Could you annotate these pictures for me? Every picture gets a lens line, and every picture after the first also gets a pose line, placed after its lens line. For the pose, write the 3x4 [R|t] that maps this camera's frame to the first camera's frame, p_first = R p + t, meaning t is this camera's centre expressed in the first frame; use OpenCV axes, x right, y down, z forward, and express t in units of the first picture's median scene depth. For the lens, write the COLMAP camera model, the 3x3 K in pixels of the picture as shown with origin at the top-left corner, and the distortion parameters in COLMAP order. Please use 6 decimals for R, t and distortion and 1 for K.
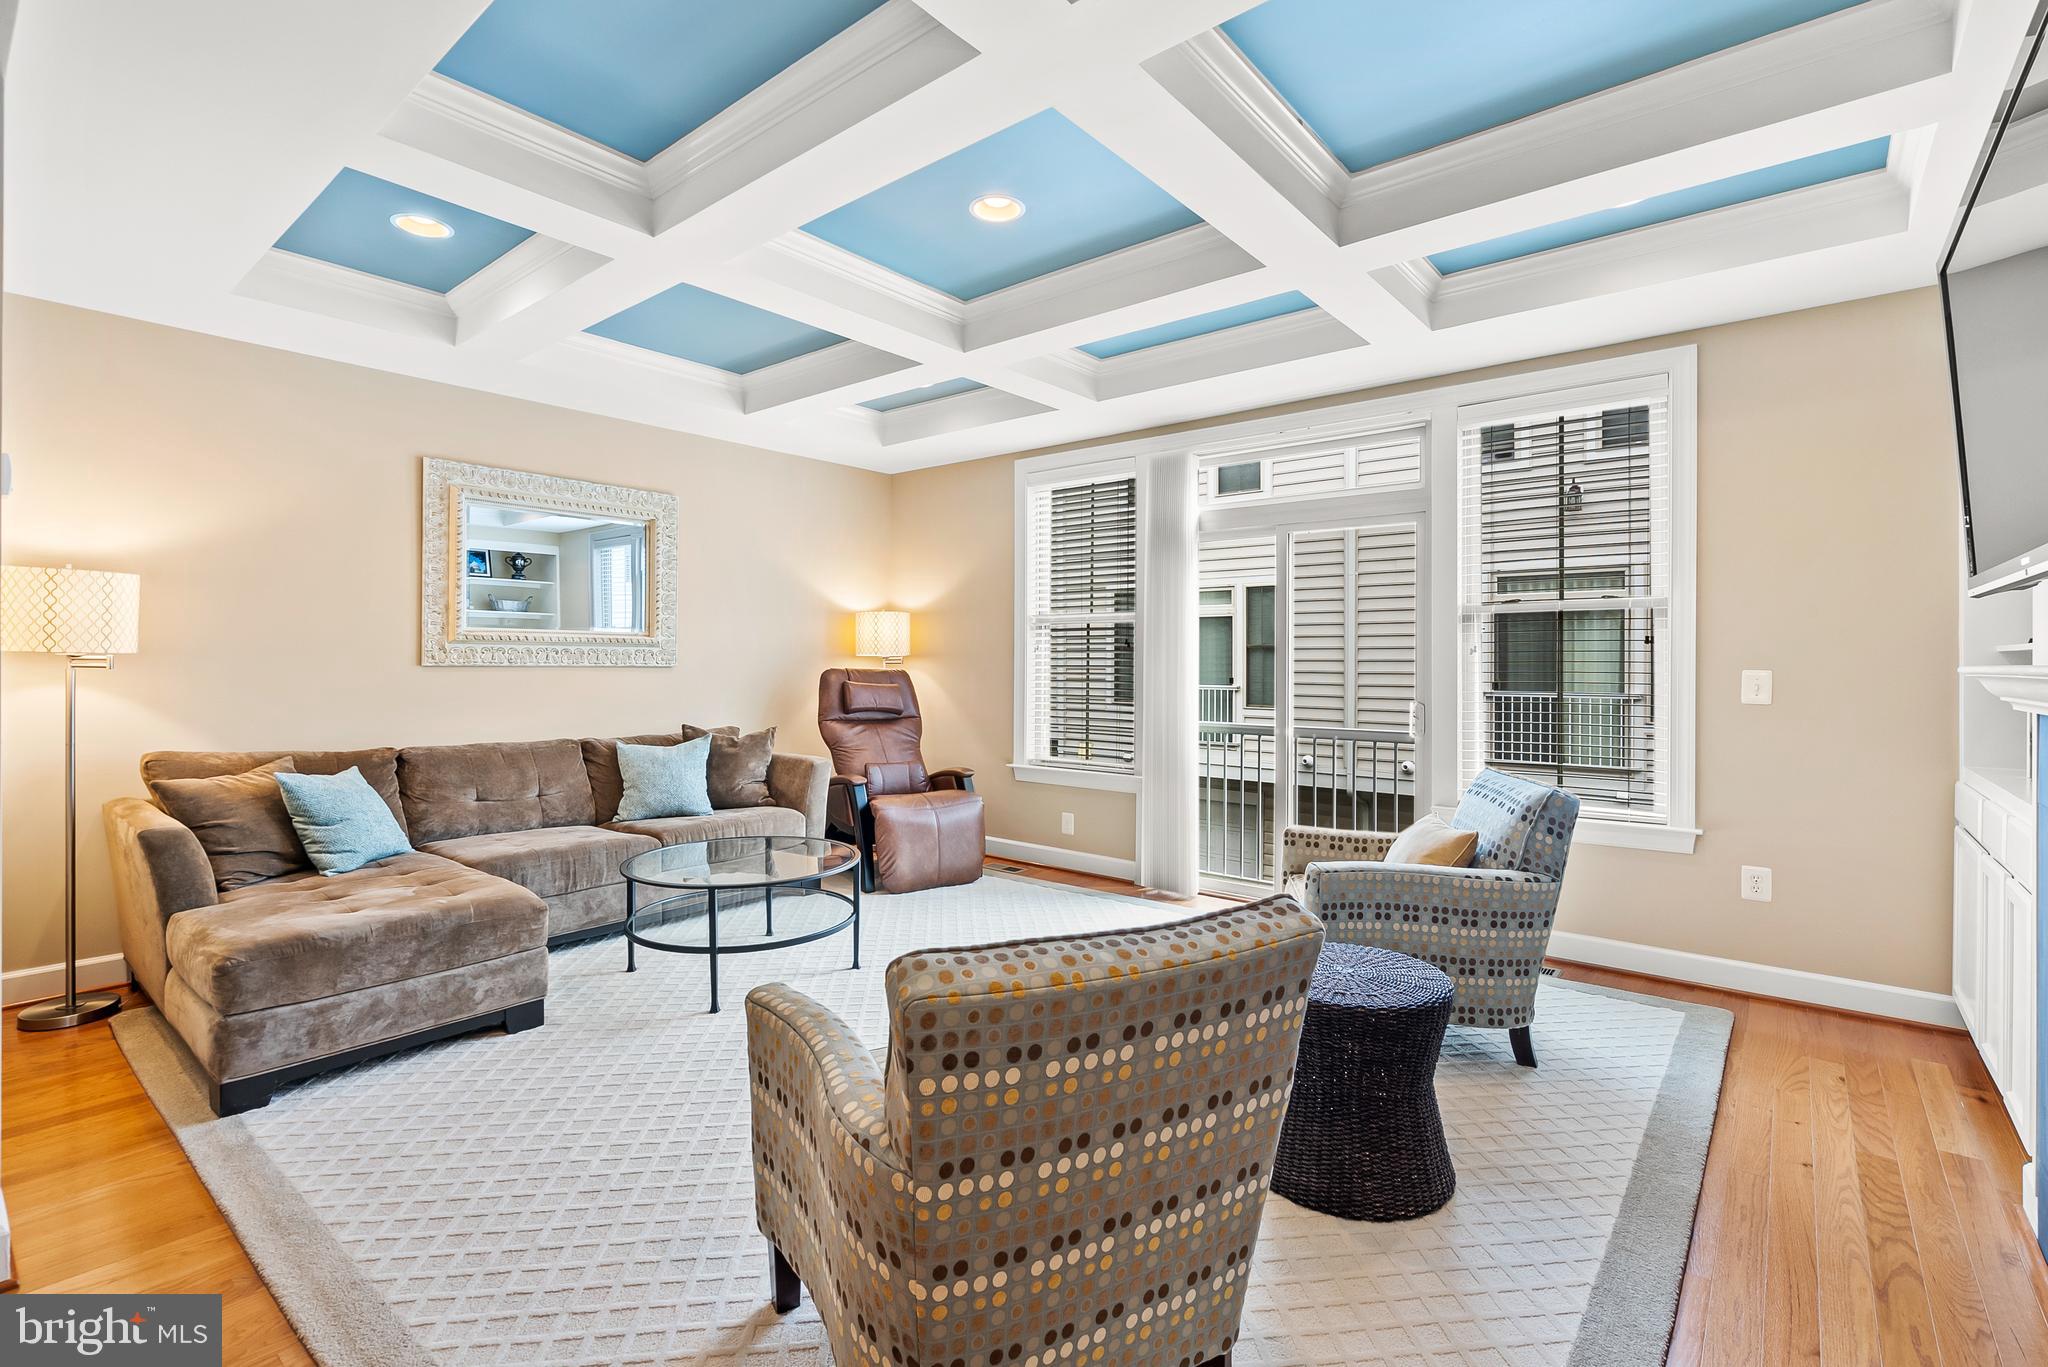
lens RADIAL K [[936.2, 0, 1002.5], [0, 936.2, 662.0], [0, 0, 1]] dist [-0.004190, 0.000375]
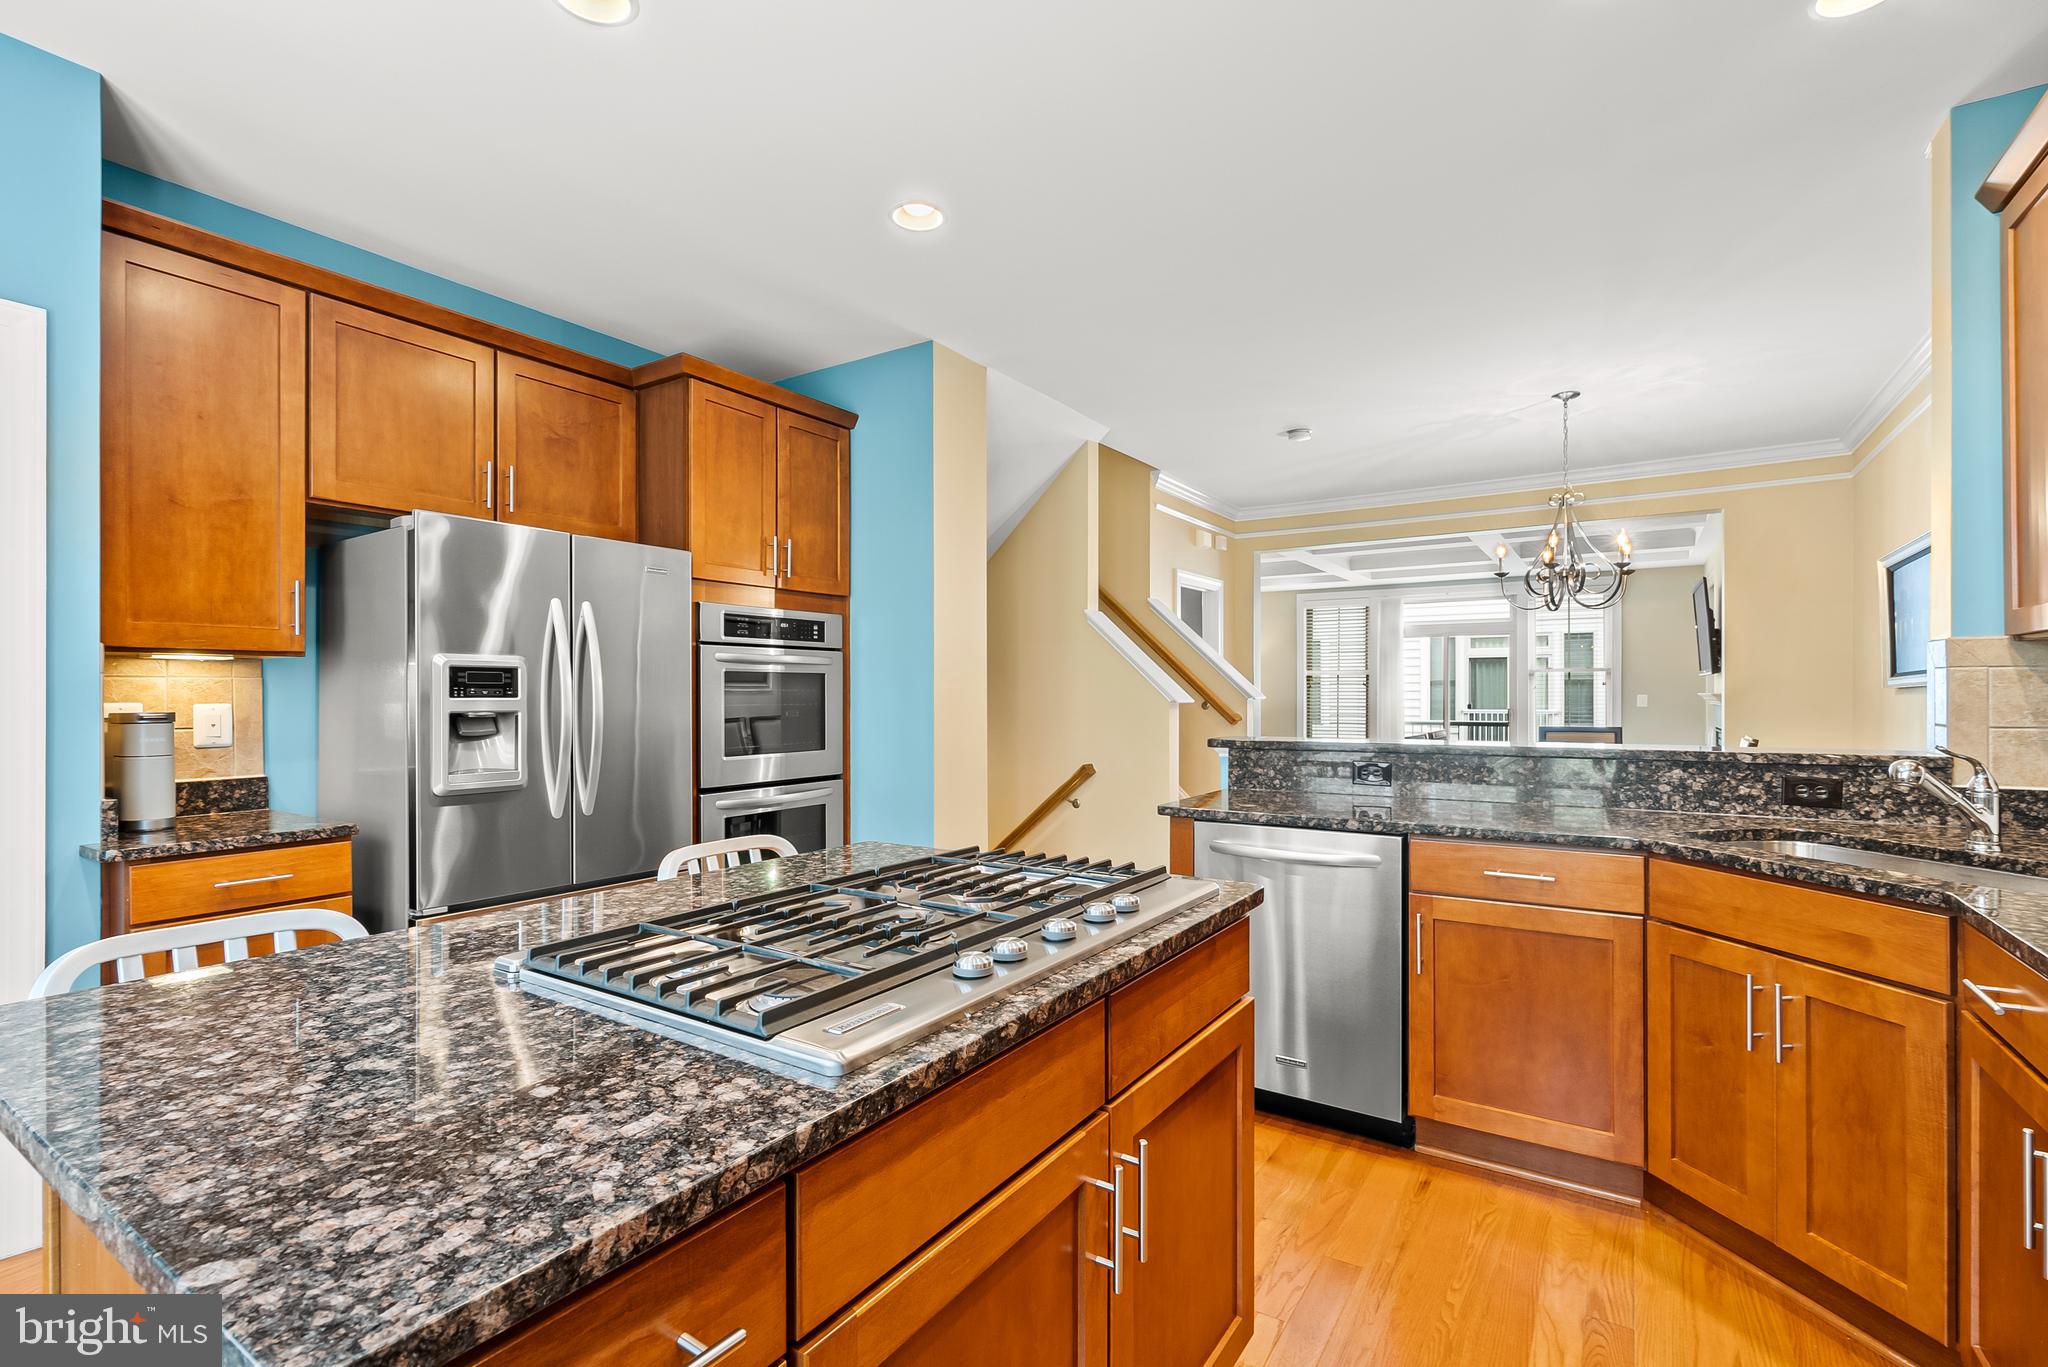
lens RADIAL K [[928.7, 0, 1024.0], [0, 928.7, 683.5], [0, 0, 1]] dist [-0.002834, 0.000666]
pose [[0.992046, -0.003917, 0.125815, -1.001082], [0.005018, 0.999952, -0.008440, -0.007645], [-0.125776, 0.009004, 0.992018, -1.119845]]
